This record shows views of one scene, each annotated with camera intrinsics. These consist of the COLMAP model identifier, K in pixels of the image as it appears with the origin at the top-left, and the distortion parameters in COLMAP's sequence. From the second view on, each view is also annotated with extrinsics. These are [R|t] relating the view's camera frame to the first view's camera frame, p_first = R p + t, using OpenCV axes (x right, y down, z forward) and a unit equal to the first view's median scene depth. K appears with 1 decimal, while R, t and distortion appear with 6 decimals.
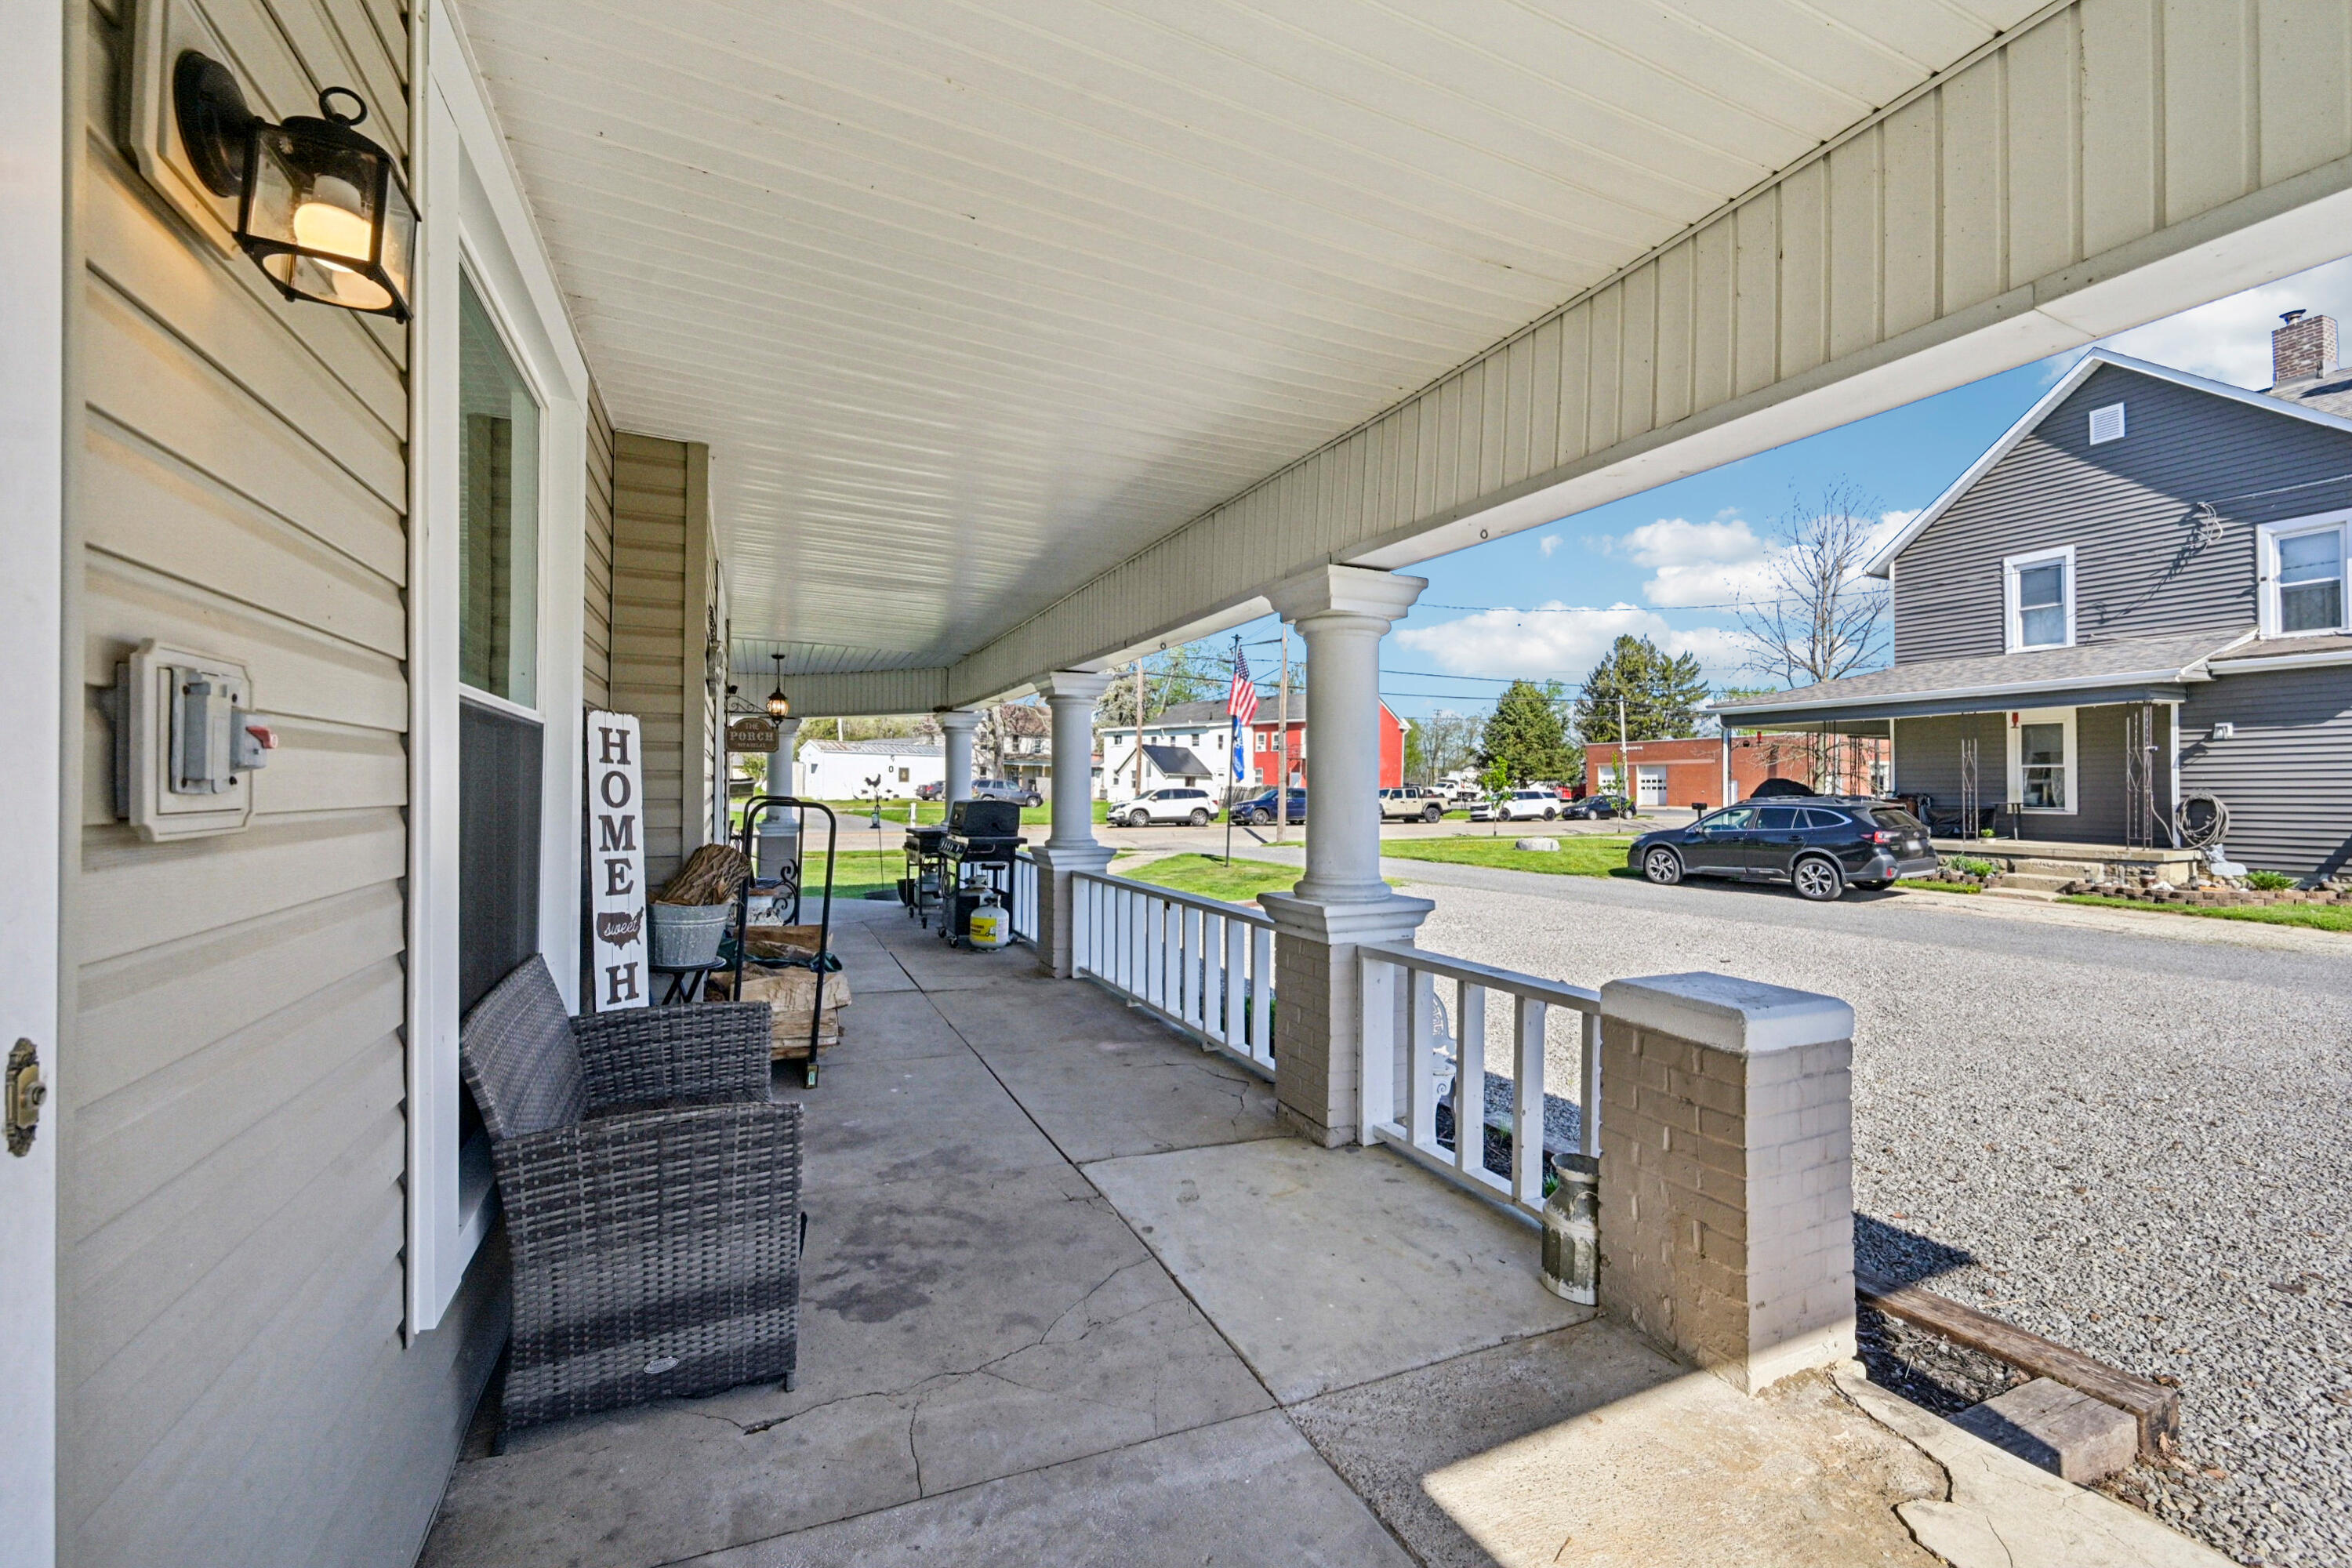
lens RADIAL K [[950.7, 0, 1175.0], [0, 950.7, 778.1], [0, 0, 1]] dist [0.000569, 0.000095]
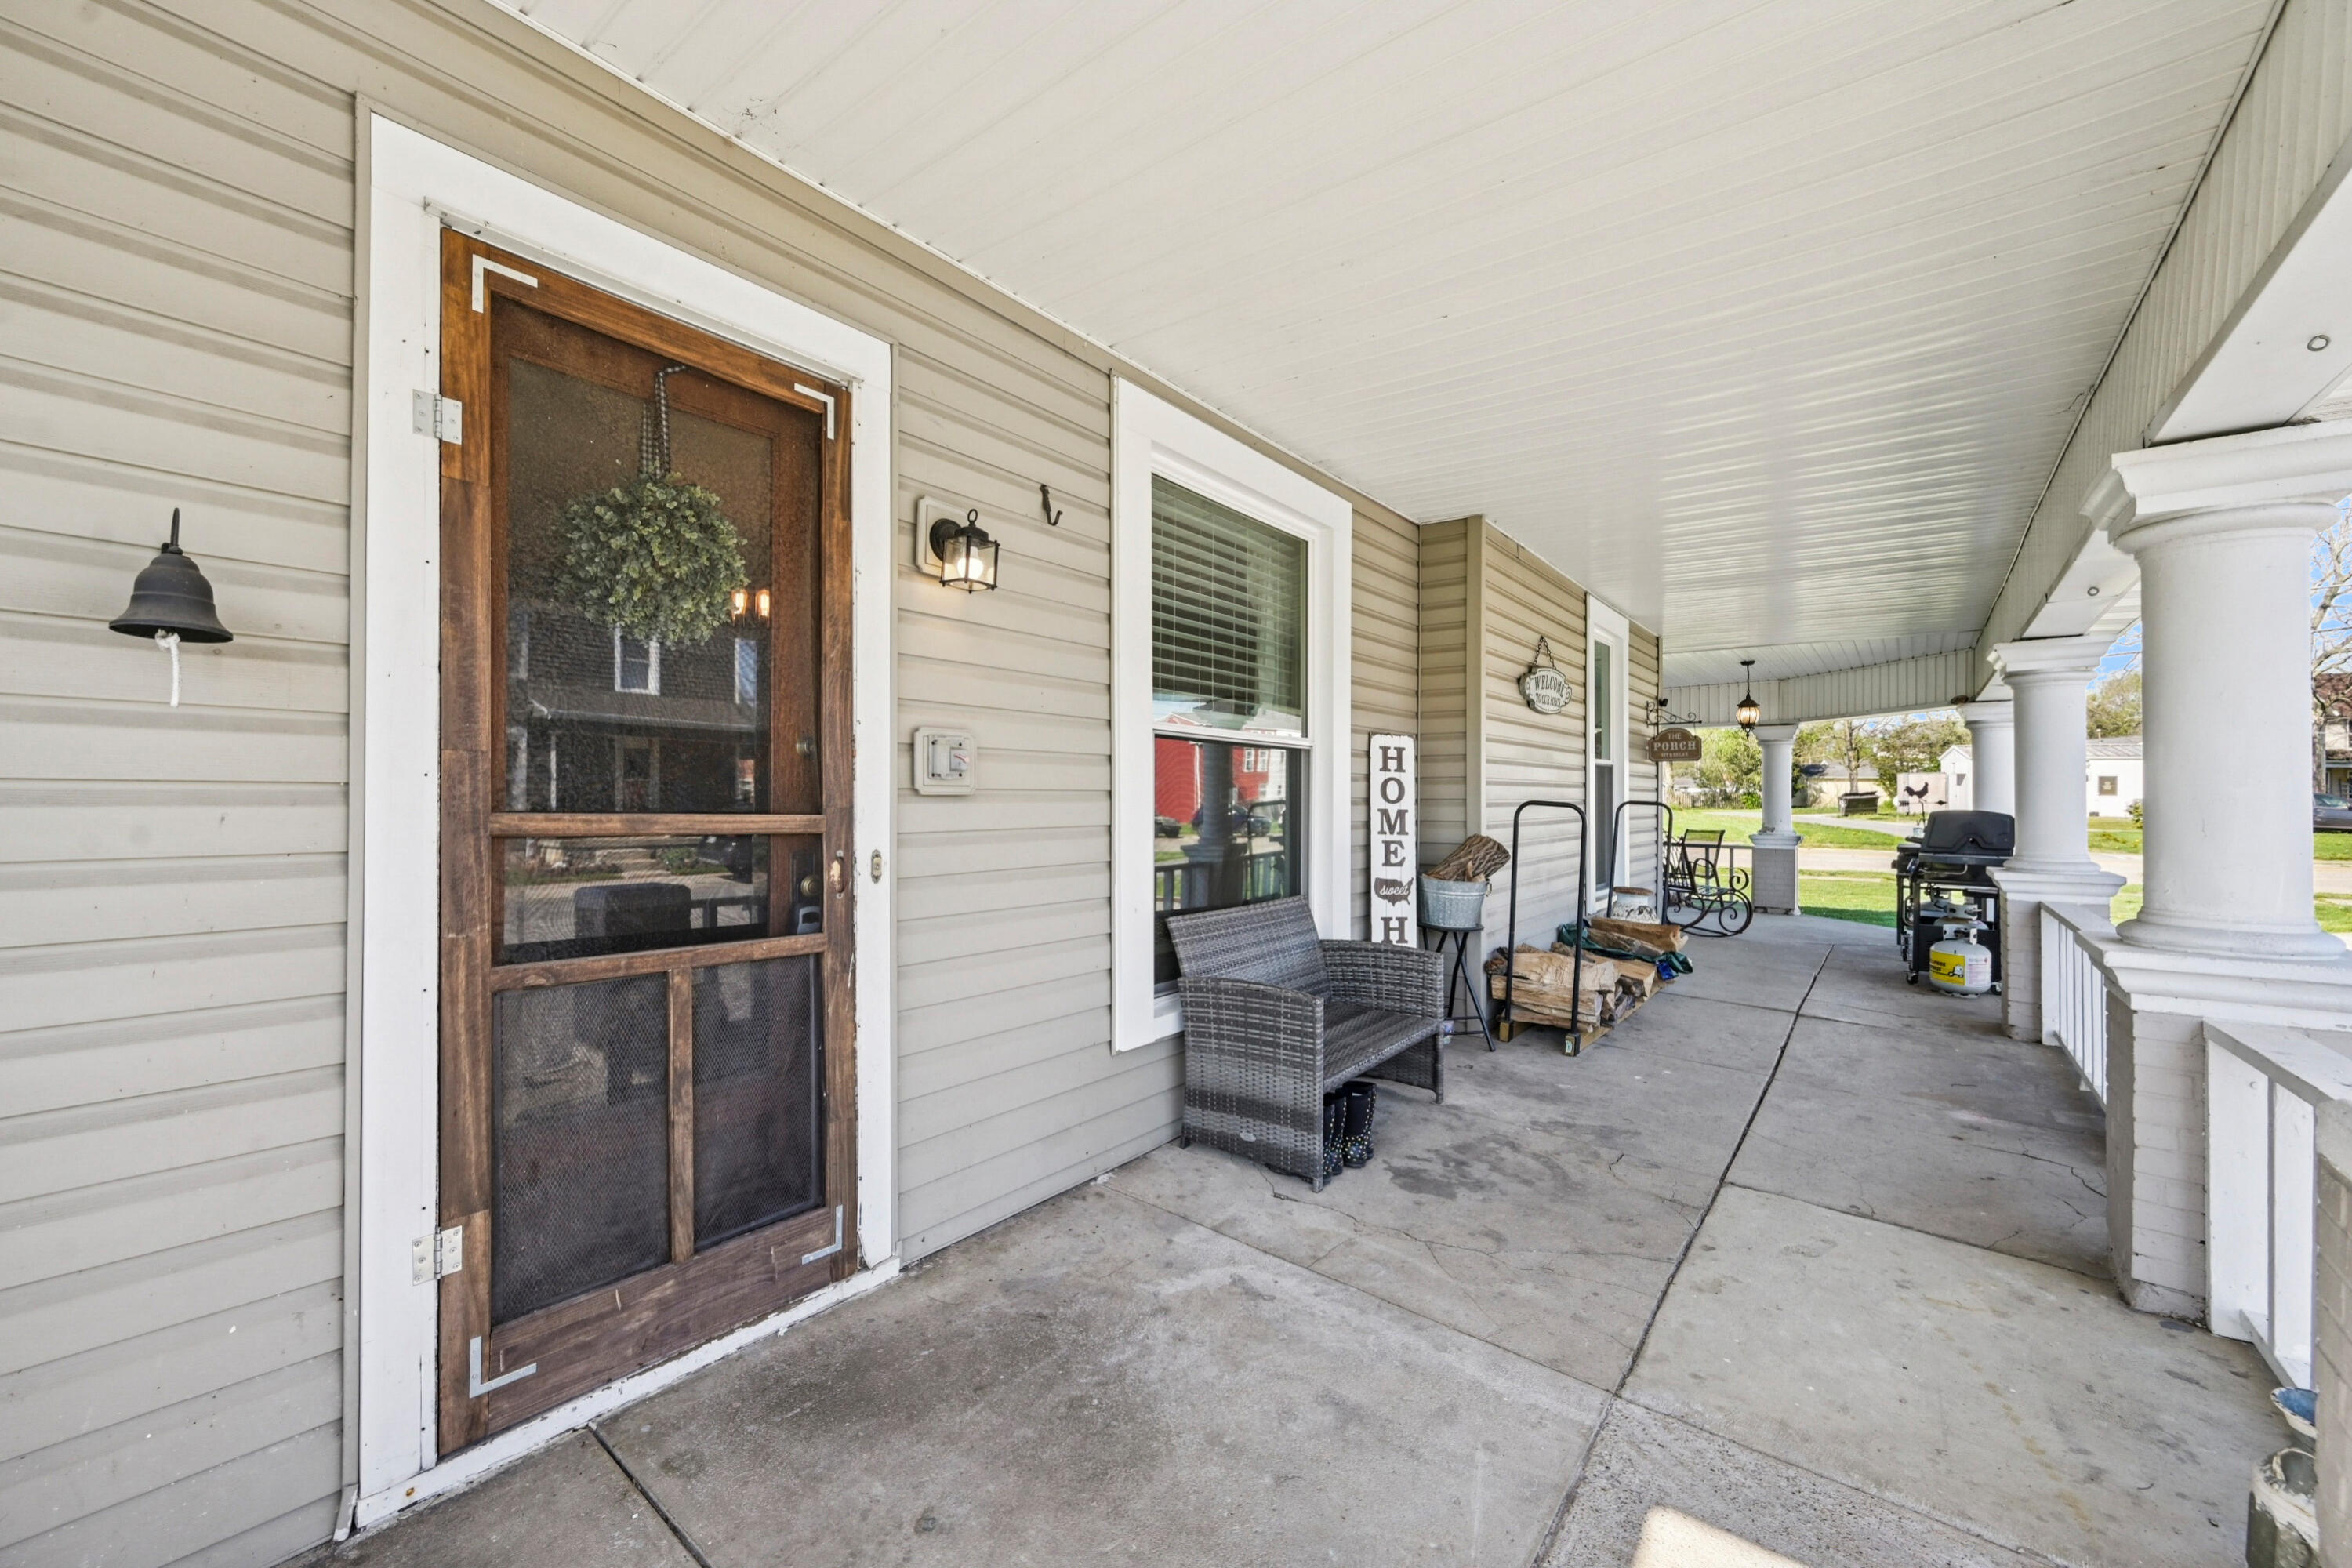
lens RADIAL K [[950.7, 0, 1179.5], [0, 950.7, 795.7], [0, 0, 1]] dist [0.000569, 0.000095]
pose [[0.456036, -0.005397, -0.889945, 0.504312], [0.006052, 0.999977, -0.002963, 0.021723], [0.889941, -0.004035, 0.456058, 0.090818]]
